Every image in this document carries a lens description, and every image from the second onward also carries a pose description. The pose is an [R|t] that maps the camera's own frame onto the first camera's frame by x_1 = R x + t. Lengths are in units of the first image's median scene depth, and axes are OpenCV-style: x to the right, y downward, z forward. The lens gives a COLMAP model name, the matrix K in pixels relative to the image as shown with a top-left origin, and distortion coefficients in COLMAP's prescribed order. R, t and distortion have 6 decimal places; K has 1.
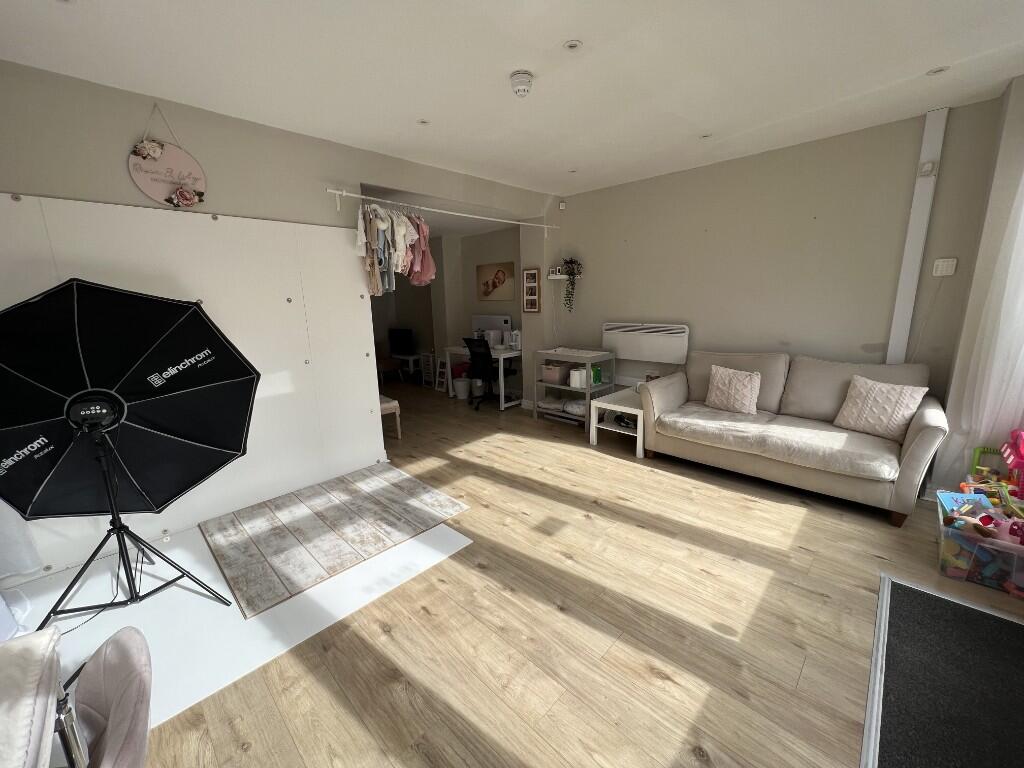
lens RADIAL K [[408.6, 0, 513.4], [0, 408.6, 383.0], [0, 0, 1]] dist [-0.002761, -0.000238]
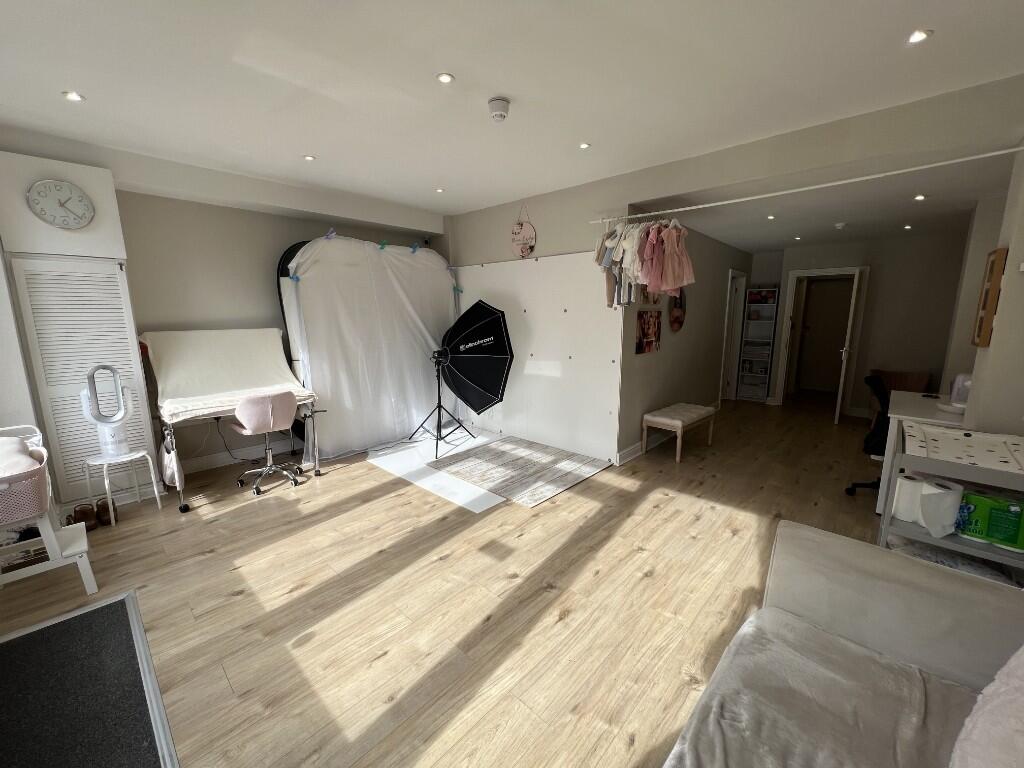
lens RADIAL K [[408.9, 0, 513.7], [0, 408.9, 383.7], [0, 0, 1]] dist [0.002112, 0.000098]
pose [[0.019756, 0.197862, -0.980031, 0.971277], [-0.201015, 0.960992, 0.189966, -0.221999], [0.979389, 0.193248, 0.058759, 0.916280]]
